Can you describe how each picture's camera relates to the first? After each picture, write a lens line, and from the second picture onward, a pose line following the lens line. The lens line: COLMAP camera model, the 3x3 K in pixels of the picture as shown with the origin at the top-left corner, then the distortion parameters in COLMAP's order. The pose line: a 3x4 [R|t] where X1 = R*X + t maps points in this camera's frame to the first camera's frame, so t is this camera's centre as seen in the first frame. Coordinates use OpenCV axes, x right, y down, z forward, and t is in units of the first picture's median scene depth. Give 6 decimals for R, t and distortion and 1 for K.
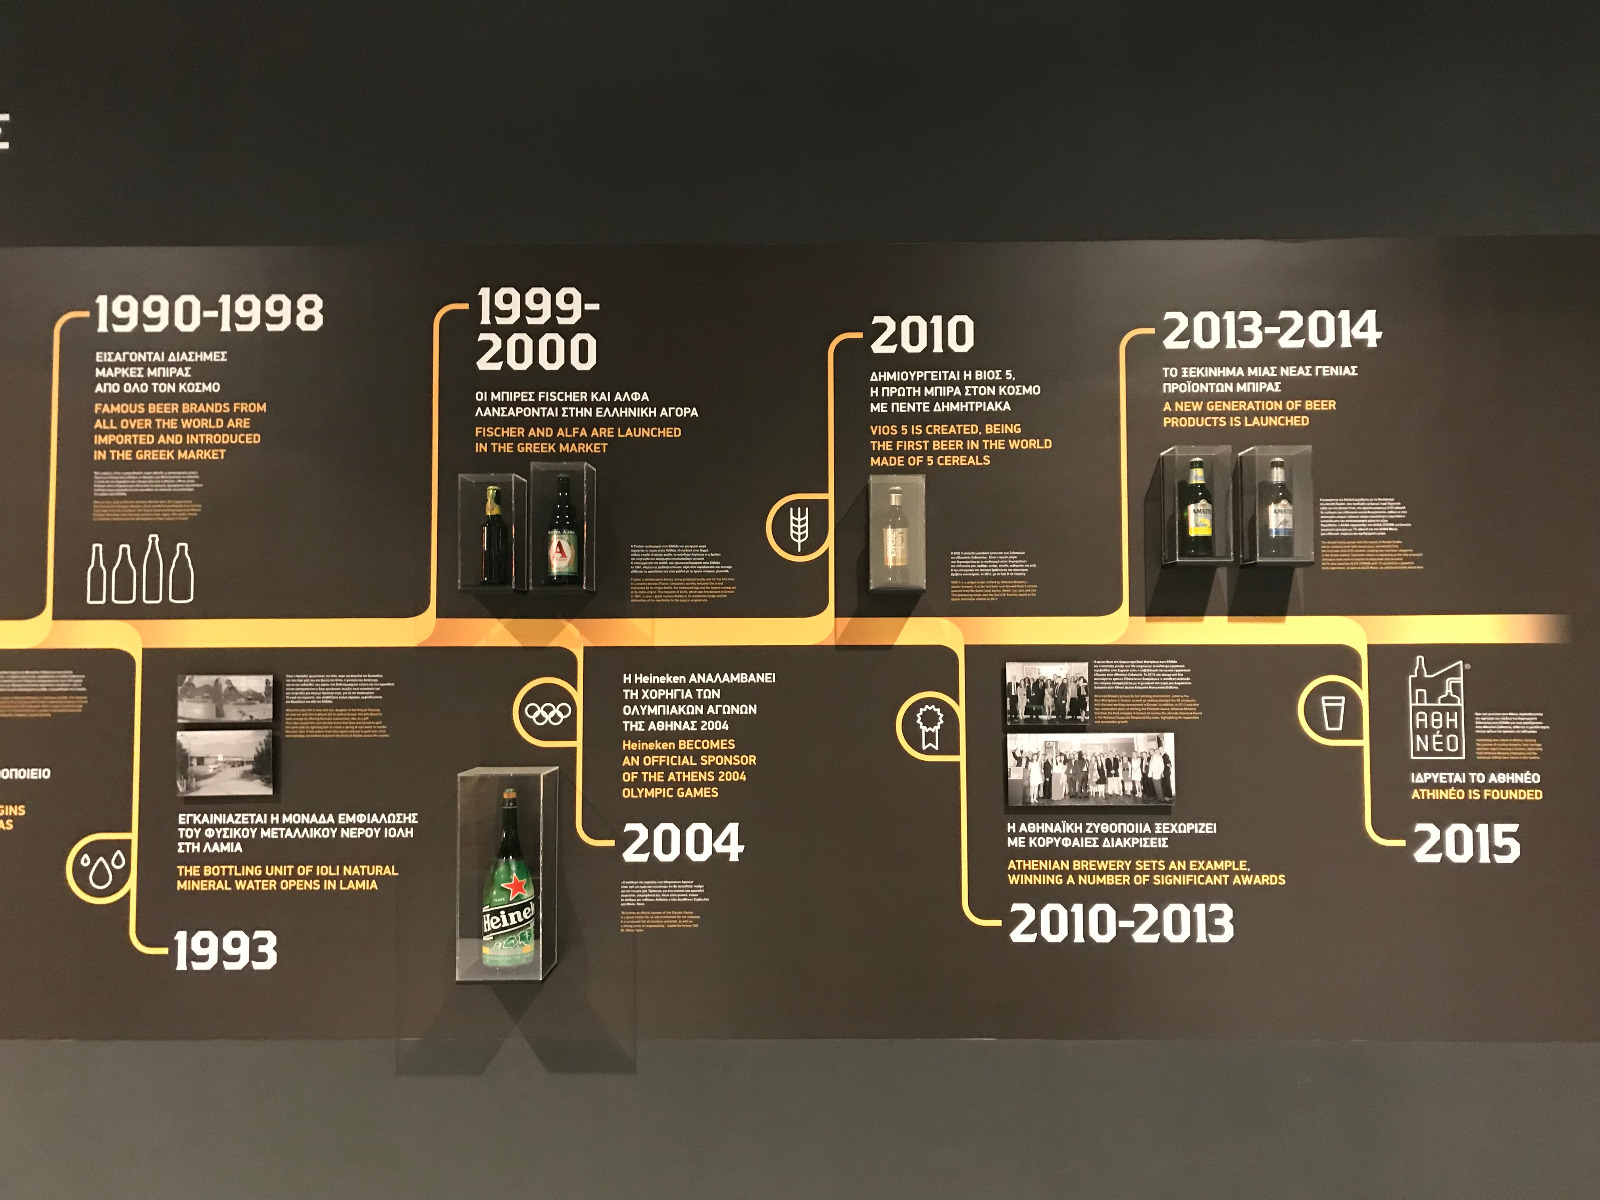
lens RADIAL K [[1332.4, 0, 801.7], [0, 1332.4, 612.7], [0, 0, 1]] dist [0.064848, -0.059892]
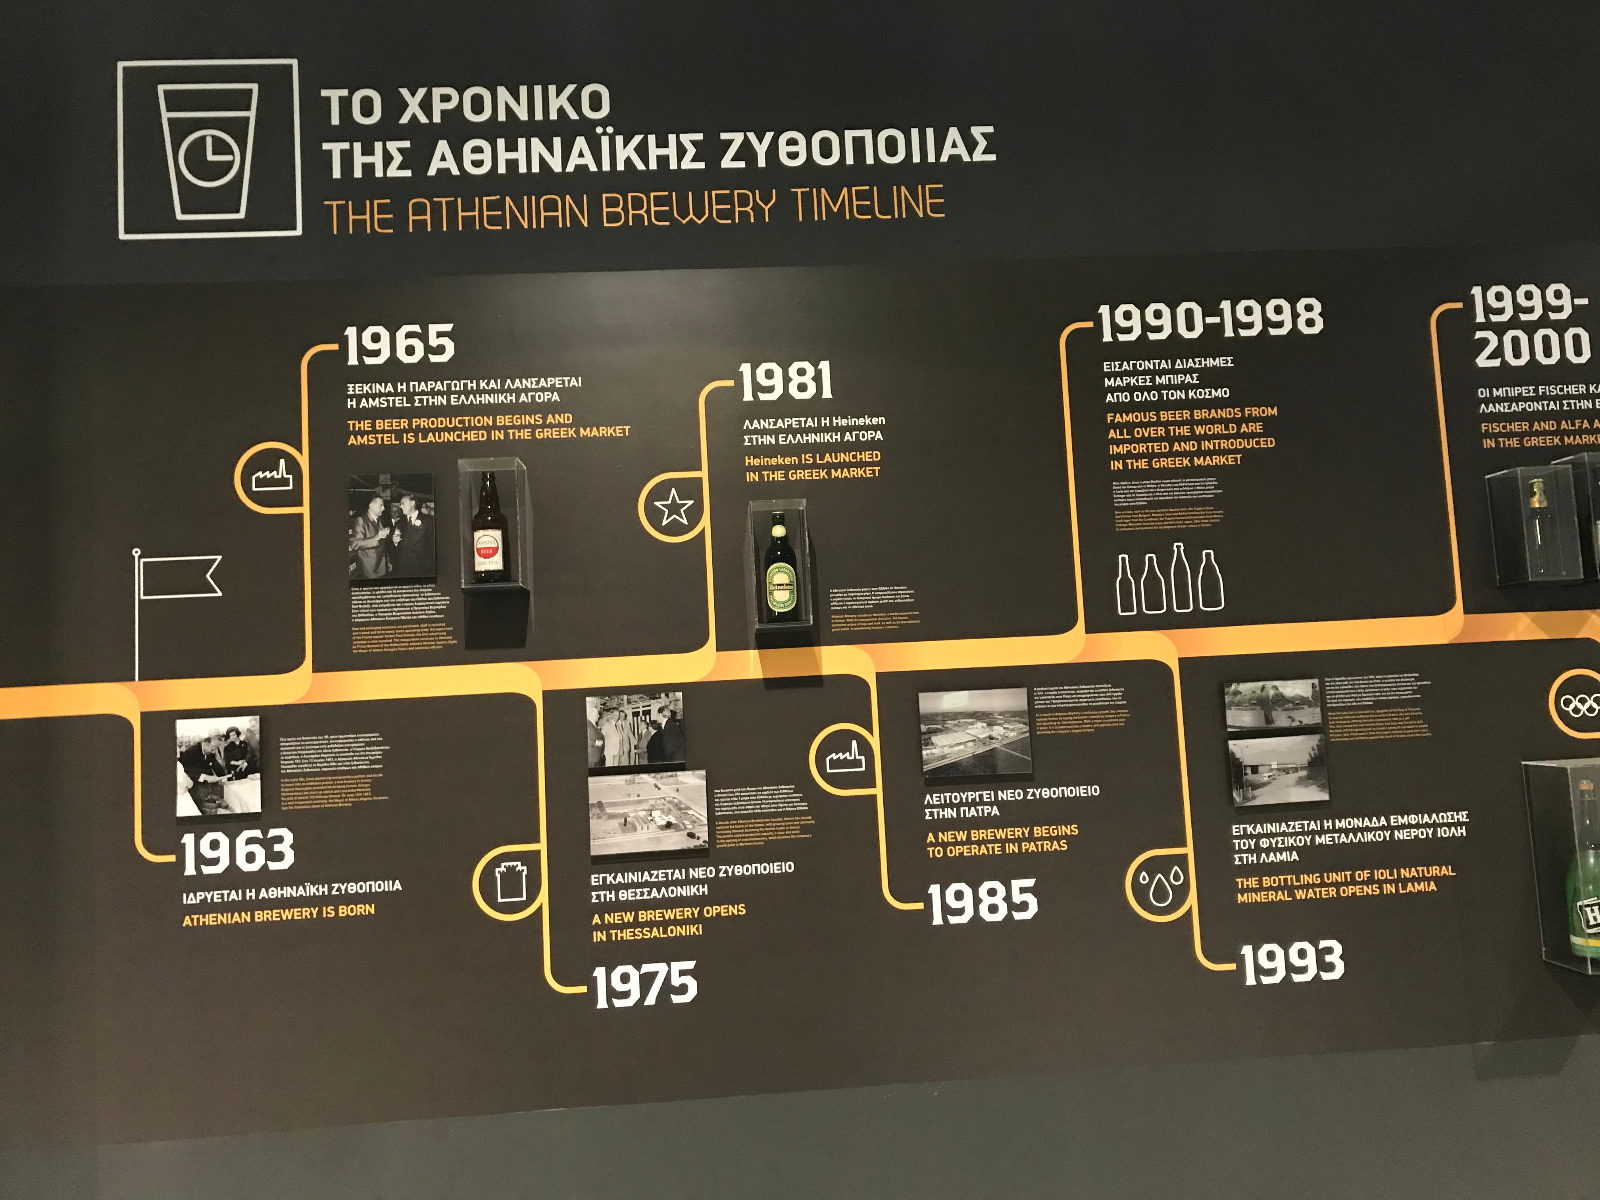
lens RADIAL K [[1332.4, 0, 805.8], [0, 1332.4, 608.4], [0, 0, 1]] dist [0.064848, -0.059892]
pose [[0.991911, -0.042376, 0.119650, -0.874484], [0.047024, 0.998234, -0.036293, 0.012941], [-0.117901, 0.041626, 0.992152, 0.061361]]
